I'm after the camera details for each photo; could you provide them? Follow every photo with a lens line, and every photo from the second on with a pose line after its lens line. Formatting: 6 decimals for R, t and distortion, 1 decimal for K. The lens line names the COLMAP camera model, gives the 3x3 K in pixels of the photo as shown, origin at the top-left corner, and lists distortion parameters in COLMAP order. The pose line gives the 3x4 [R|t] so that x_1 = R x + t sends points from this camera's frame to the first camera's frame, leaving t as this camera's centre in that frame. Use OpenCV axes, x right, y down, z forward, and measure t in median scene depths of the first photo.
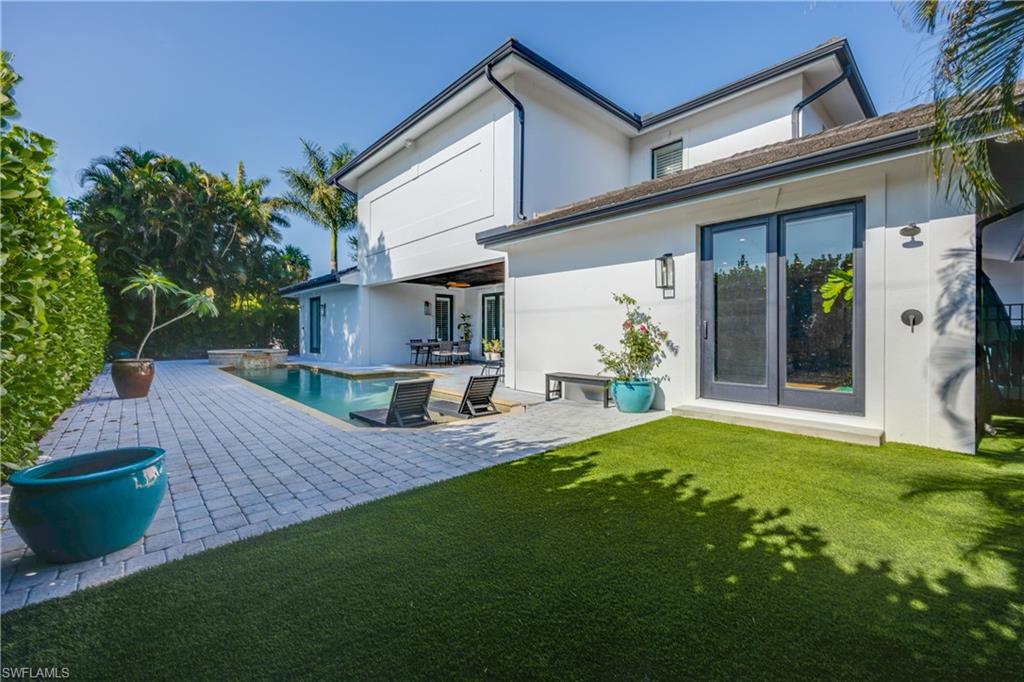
lens RADIAL K [[415.0, 0, 512.0], [0, 415.0, 341.0], [0, 0, 1]] dist [-0.001046, -0.000059]
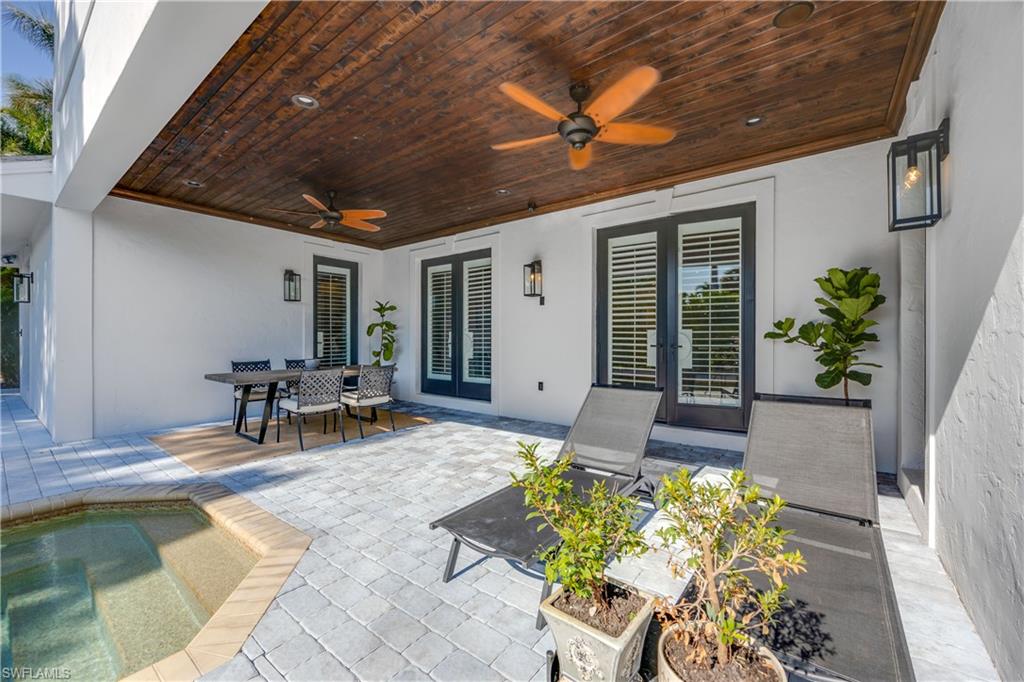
lens RADIAL K [[415.0, 0, 512.0], [0, 415.0, 341.0], [0, 0, 1]] dist [-0.001046, -0.000059]
pose [[0.986557, -0.000203, 0.163419, -0.122550], [0.003062, 0.999847, -0.017242, -0.035678], [-0.163390, 0.017511, 0.986406, 1.333015]]
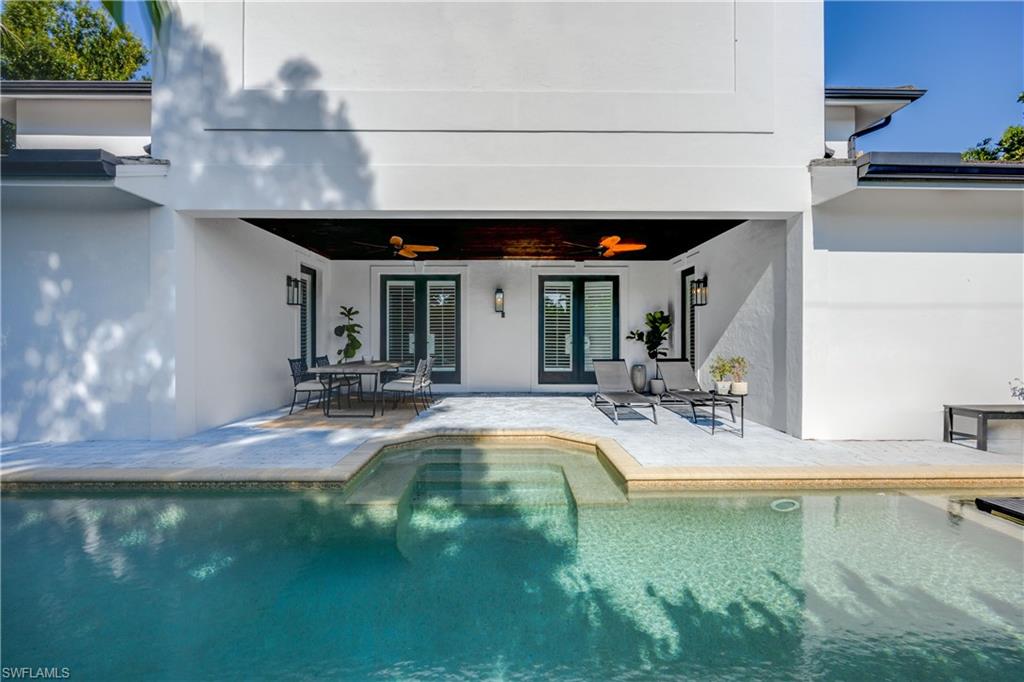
lens RADIAL K [[419.6, 0, 523.5], [0, 419.6, 343.0], [0, 0, 1]] dist [-0.001699, -0.000072]
pose [[0.667013, -0.004934, 0.745030, -0.944573], [0.016390, 0.999833, -0.008052, -0.029556], [-0.744866, 0.017582, 0.666983, 1.201530]]
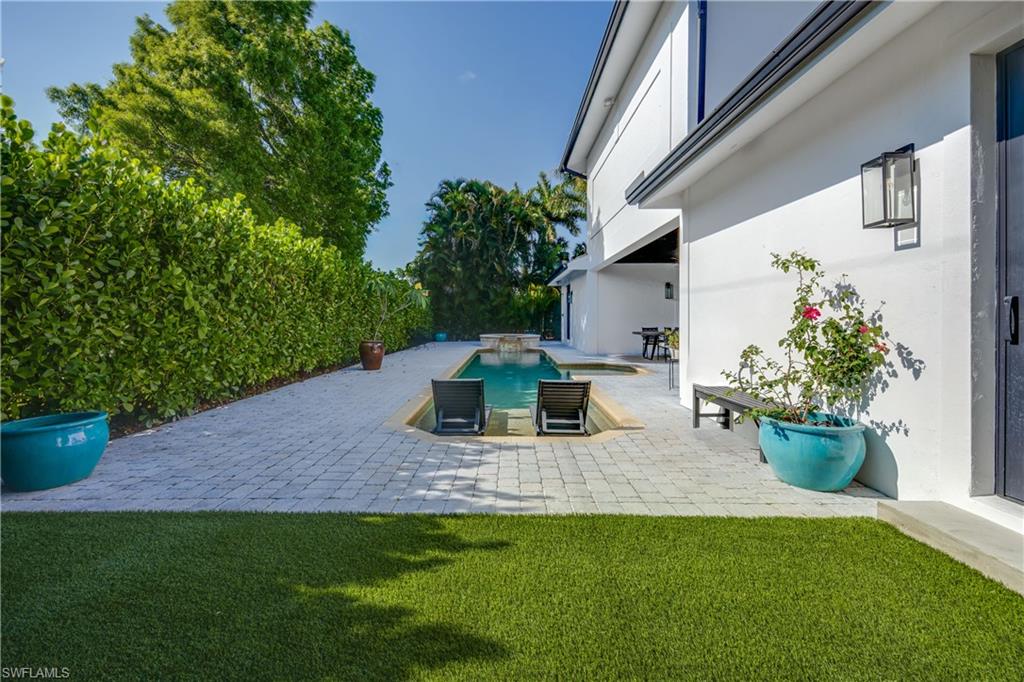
lens RADIAL K [[425.6, 0, 506.2], [0, 425.6, 318.1], [0, 0, 1]] dist [0.000349, 0.000022]
pose [[0.728942, 0.001366, -0.684574, 0.363811], [-0.016676, 0.999737, -0.015763, -0.012789], [0.684373, 0.022906, 0.728772, 0.363981]]
